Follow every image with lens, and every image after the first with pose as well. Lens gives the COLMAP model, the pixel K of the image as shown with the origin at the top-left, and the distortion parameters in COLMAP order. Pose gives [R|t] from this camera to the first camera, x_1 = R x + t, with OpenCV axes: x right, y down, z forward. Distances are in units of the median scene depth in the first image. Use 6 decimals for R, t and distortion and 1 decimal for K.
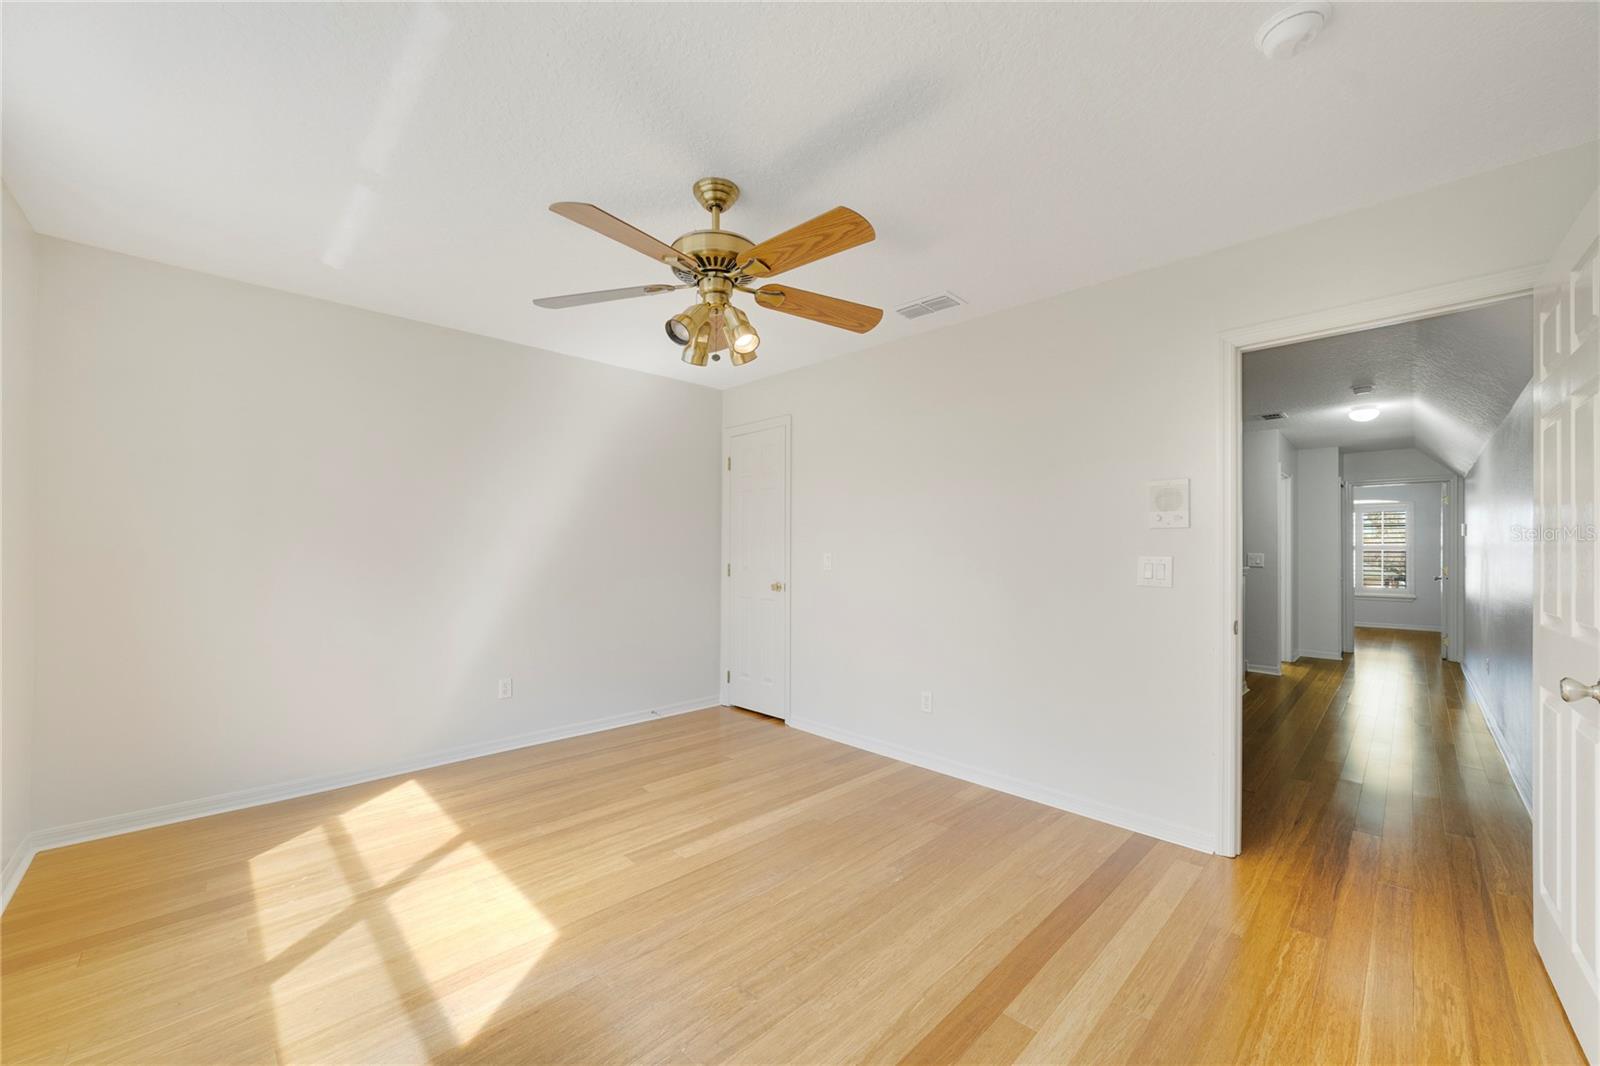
lens RADIAL K [[614.5, 0, 800.5], [0, 614.5, 546.2], [0, 0, 1]] dist [-0.007754, 0.002455]
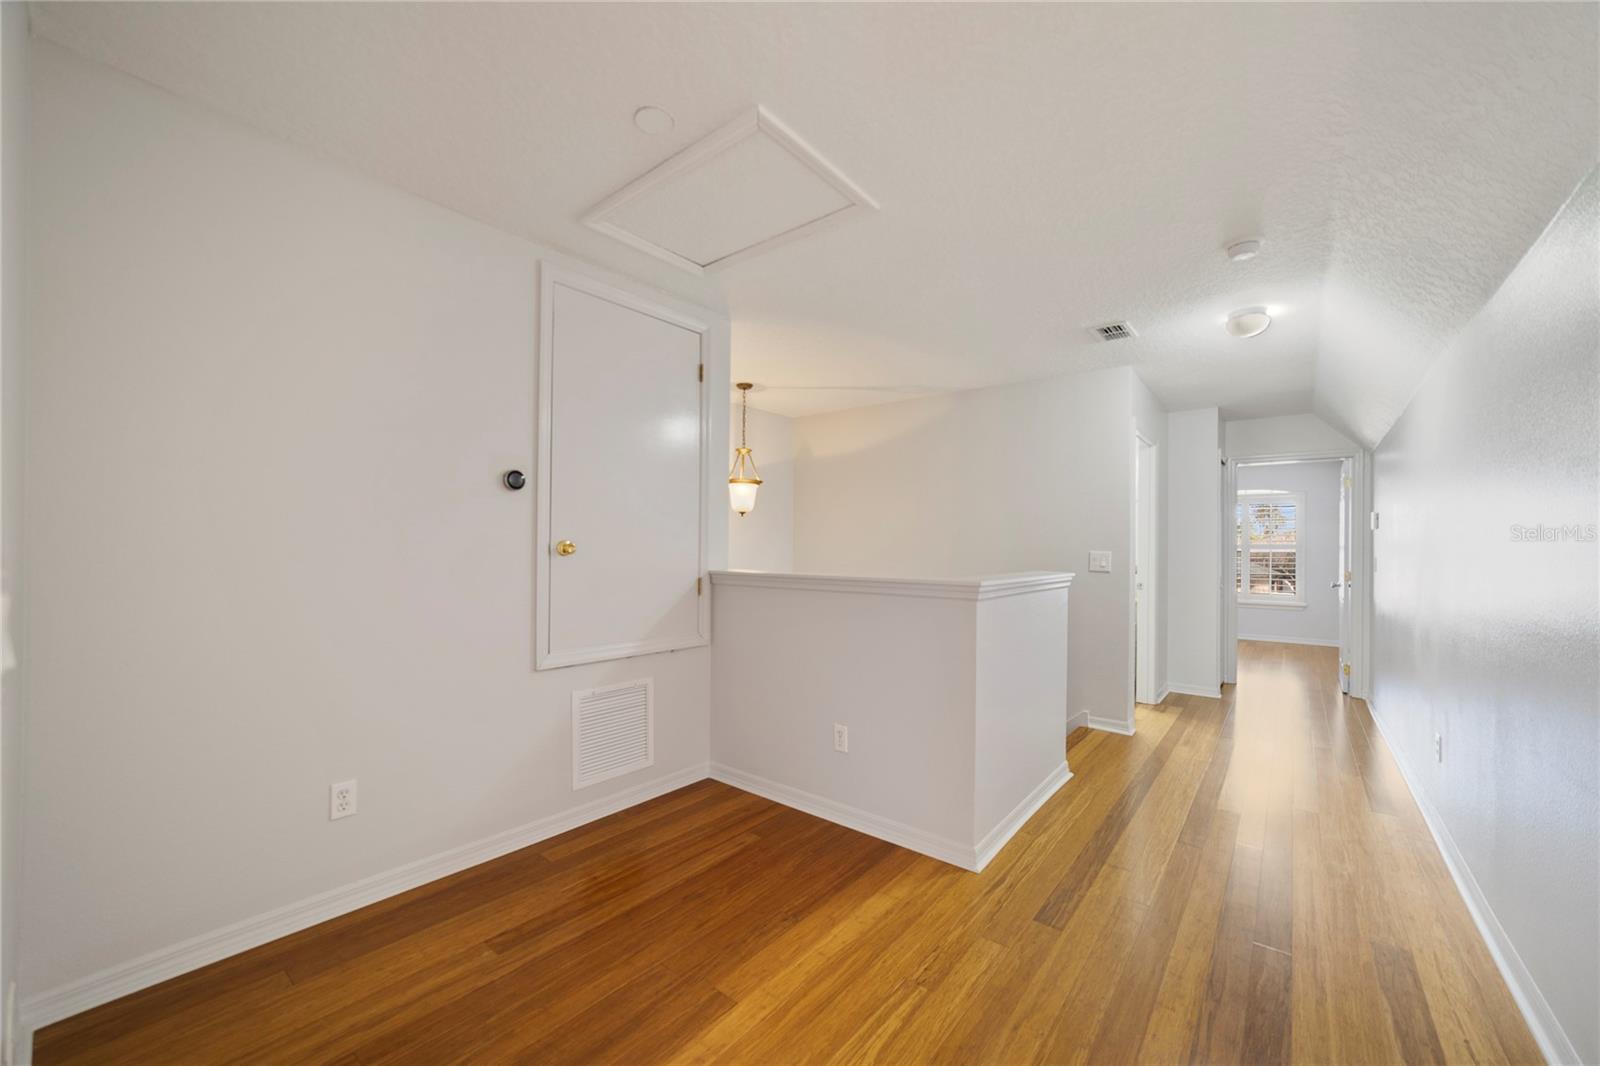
lens RADIAL K [[614.5, 0, 793.5], [0, 614.5, 542.8], [0, 0, 1]] dist [-0.007754, 0.002455]
pose [[0.994534, 0.007434, 0.104152, 0.295900], [-0.007316, 0.999972, -0.001514, 0.005625], [-0.104160, 0.000744, 0.994560, 0.320512]]
